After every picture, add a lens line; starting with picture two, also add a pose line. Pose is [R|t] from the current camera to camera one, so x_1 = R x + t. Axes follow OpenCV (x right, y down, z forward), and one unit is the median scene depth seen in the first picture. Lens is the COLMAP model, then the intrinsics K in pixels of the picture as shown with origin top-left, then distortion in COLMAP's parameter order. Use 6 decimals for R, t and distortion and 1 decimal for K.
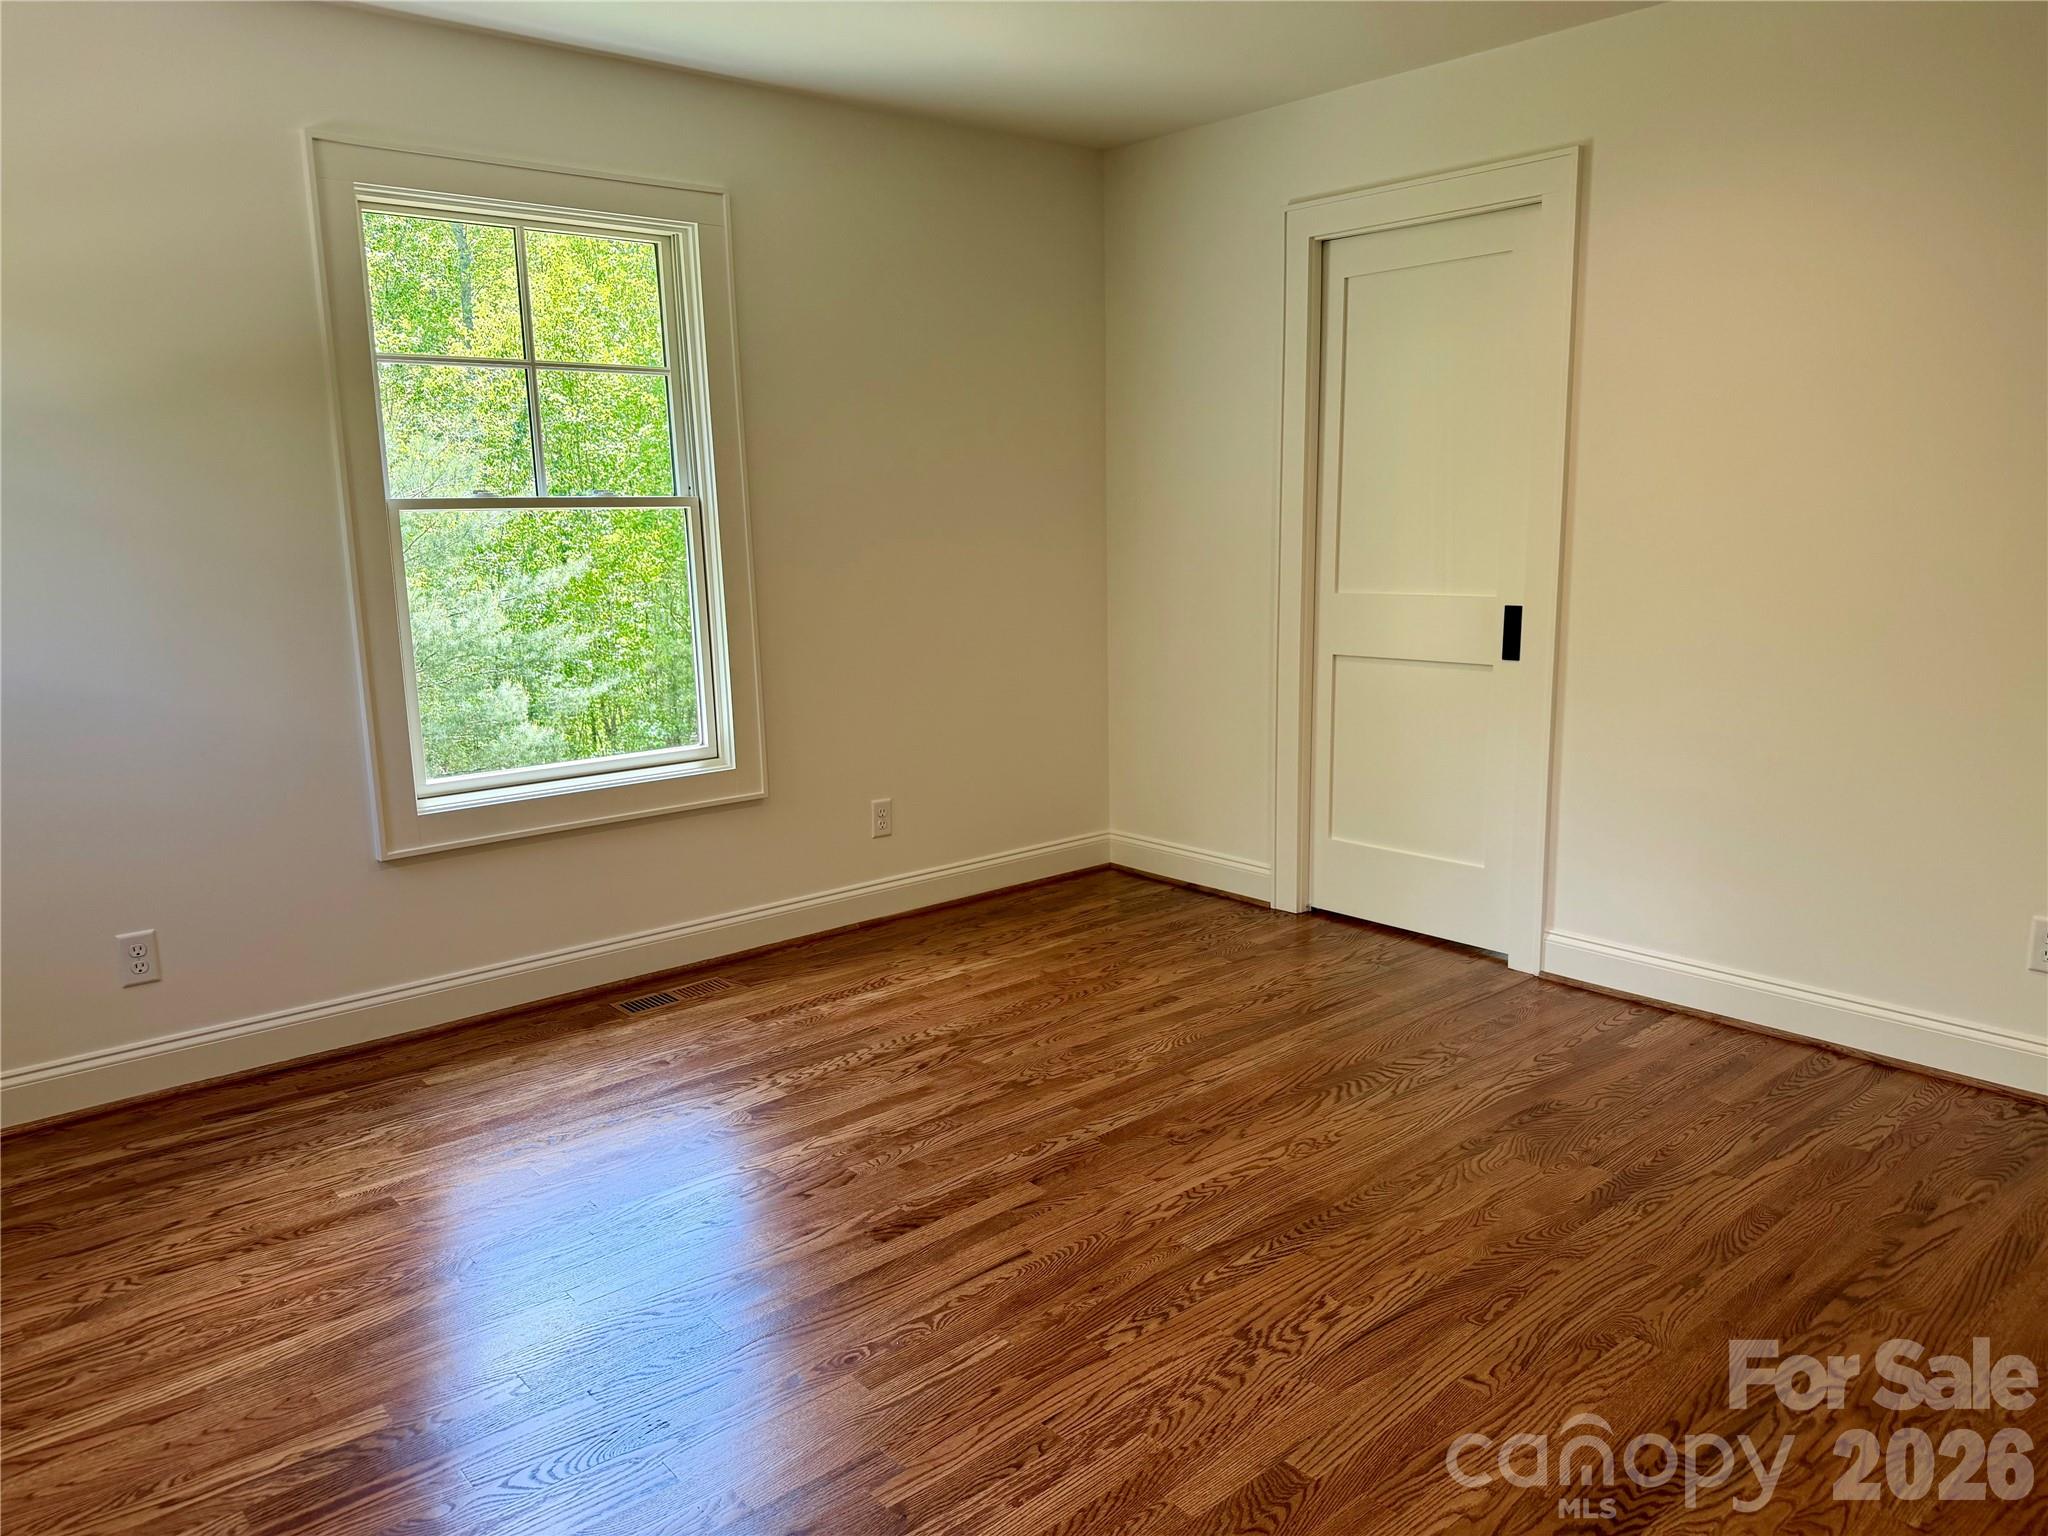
lens RADIAL K [[1418.1, 0, 1026.3], [0, 1418.1, 775.4], [0, 0, 1]] dist [0.129350, -0.186081]
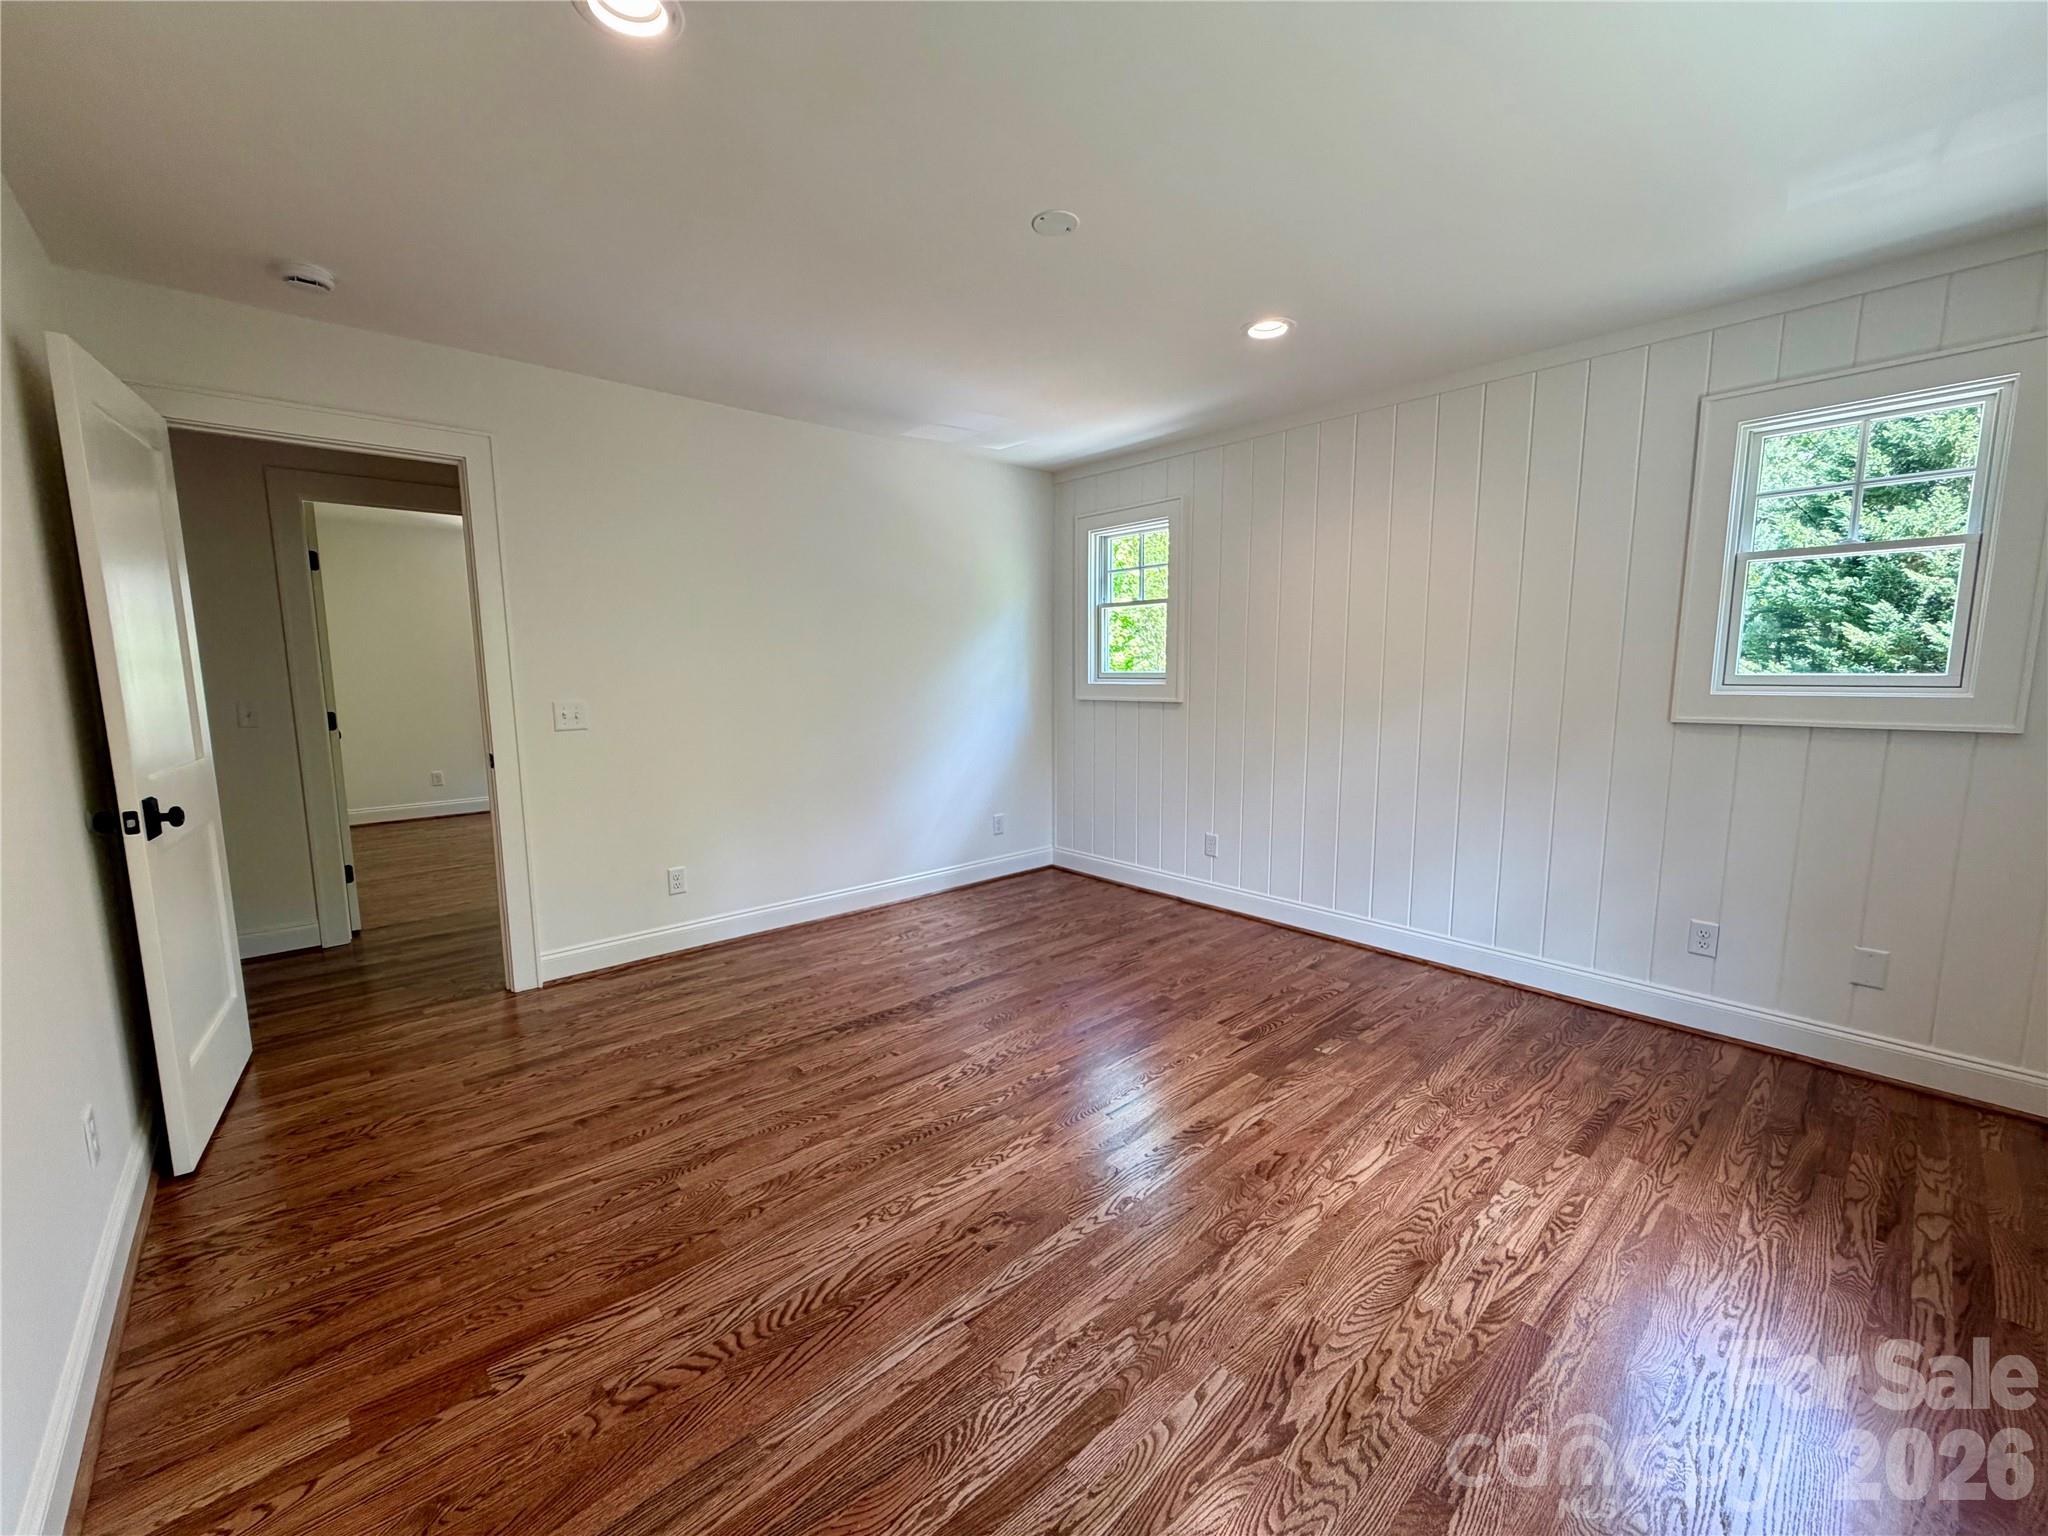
lens RADIAL K [[814.2, 0, 1019.3], [0, 814.2, 771.6], [0, 0, 1]] dist [0.000712, -0.000362]
pose [[-0.999513, 0.025089, -0.018532, 0.099095], [0.018093, 0.950317, 0.310757, -0.297880], [0.025408, 0.310271, -0.950309, 1.587825]]
